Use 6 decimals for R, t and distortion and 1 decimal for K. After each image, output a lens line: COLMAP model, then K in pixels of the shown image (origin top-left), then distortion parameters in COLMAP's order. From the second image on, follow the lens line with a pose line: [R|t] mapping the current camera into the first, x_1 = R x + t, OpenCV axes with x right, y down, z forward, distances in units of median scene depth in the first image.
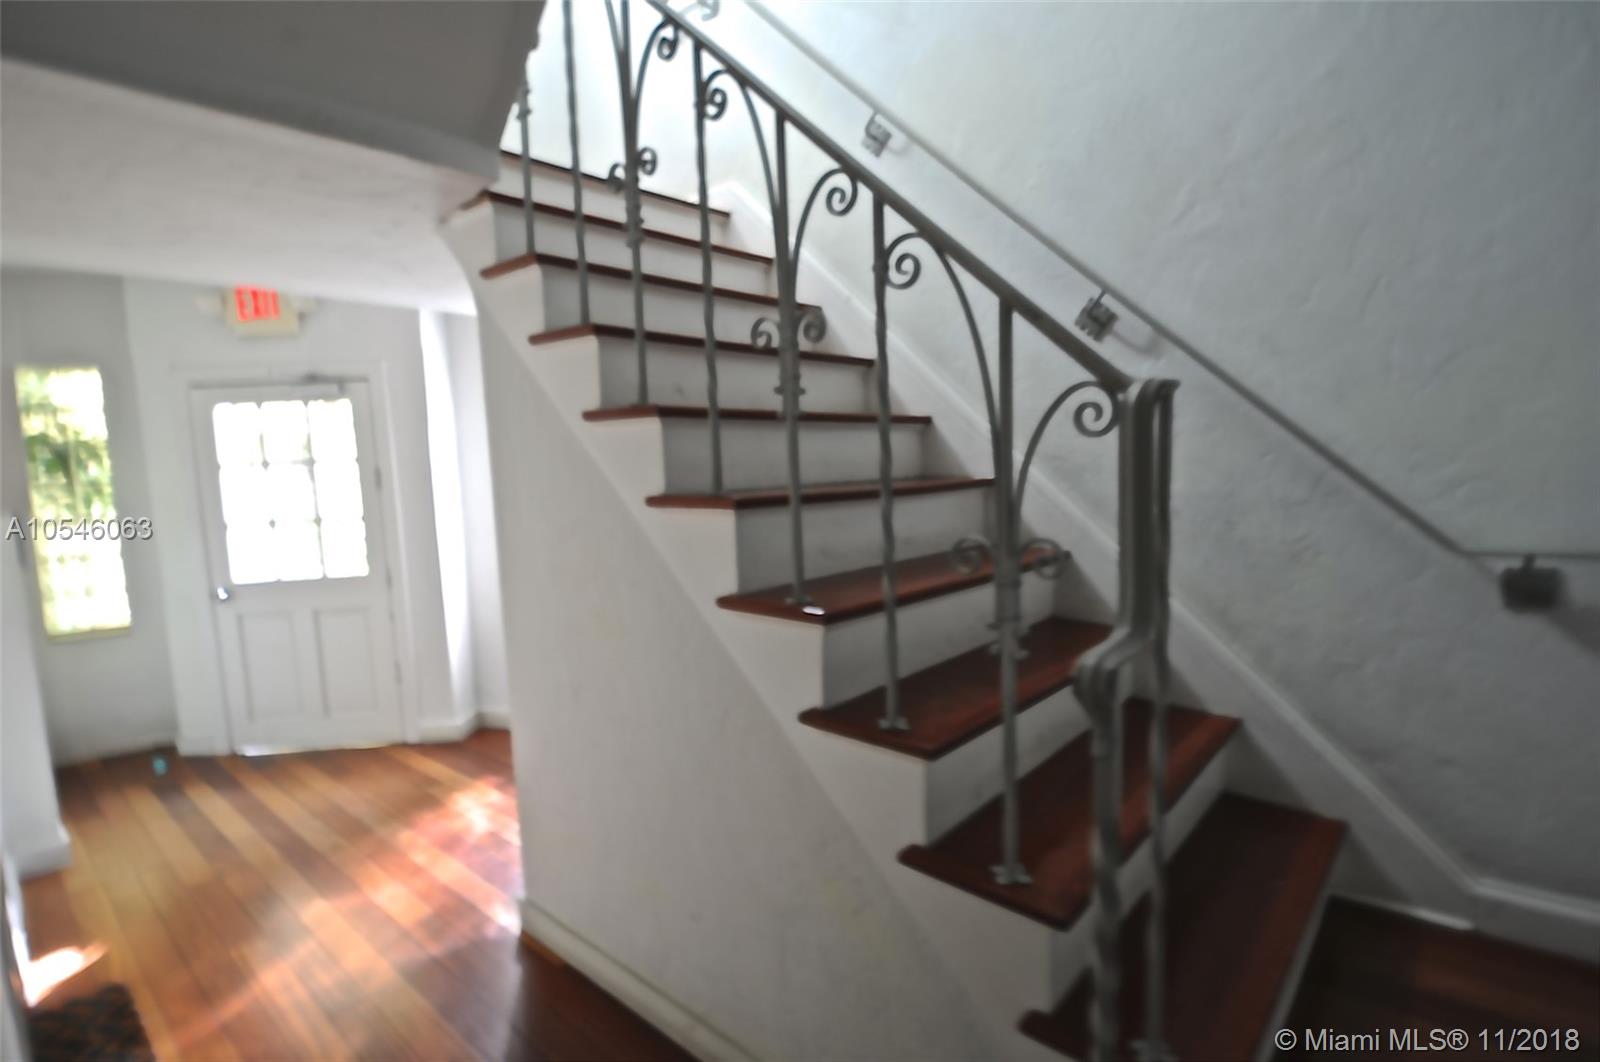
lens RADIAL K [[764.5, 0, 788.3], [0, 764.5, 546.9], [0, 0, 1]] dist [0.025466, -0.027692]
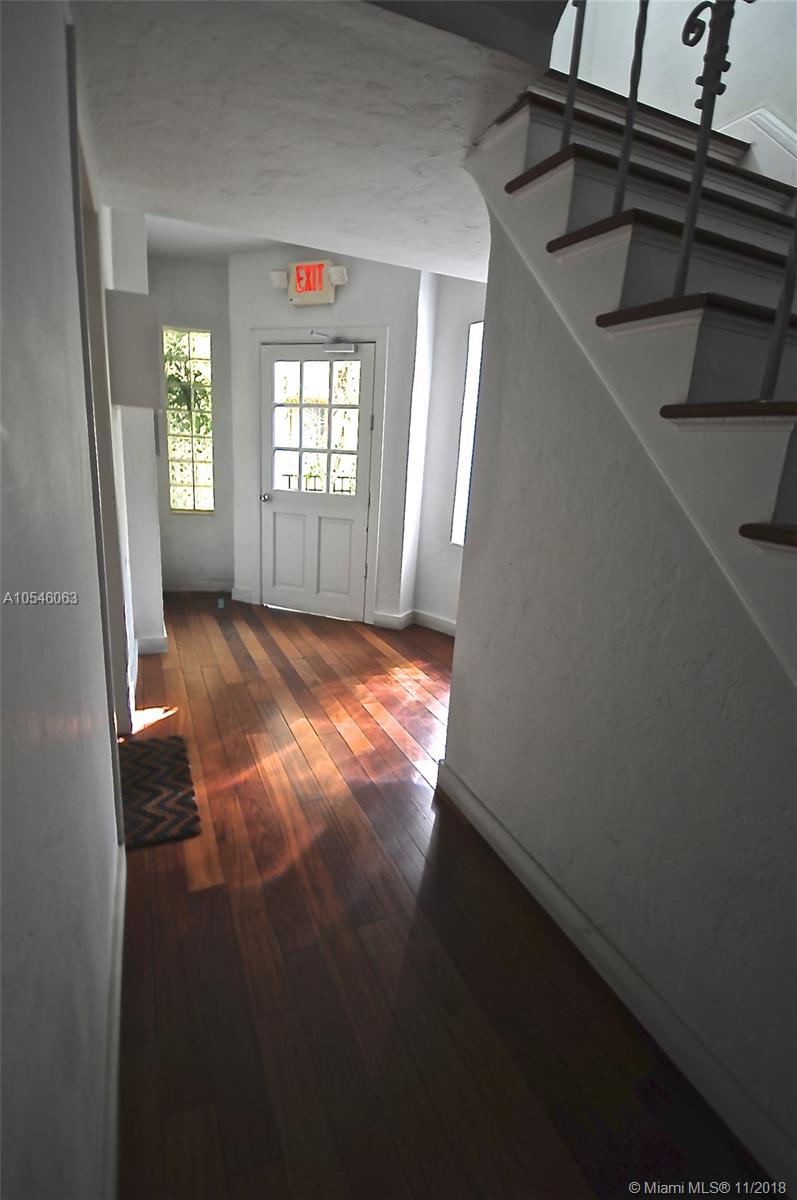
lens RADIAL K [[573.3, 0, 398.5], [0, 573.3, 600.0], [0, 0, 1]] dist [0.025466, -0.027692]
pose [[0.906575, 0.192695, -0.375487, -0.087825], [-0.137292, 0.975944, 0.169366, 0.044782], [0.399090, -0.101992, 0.911222, 0.122362]]
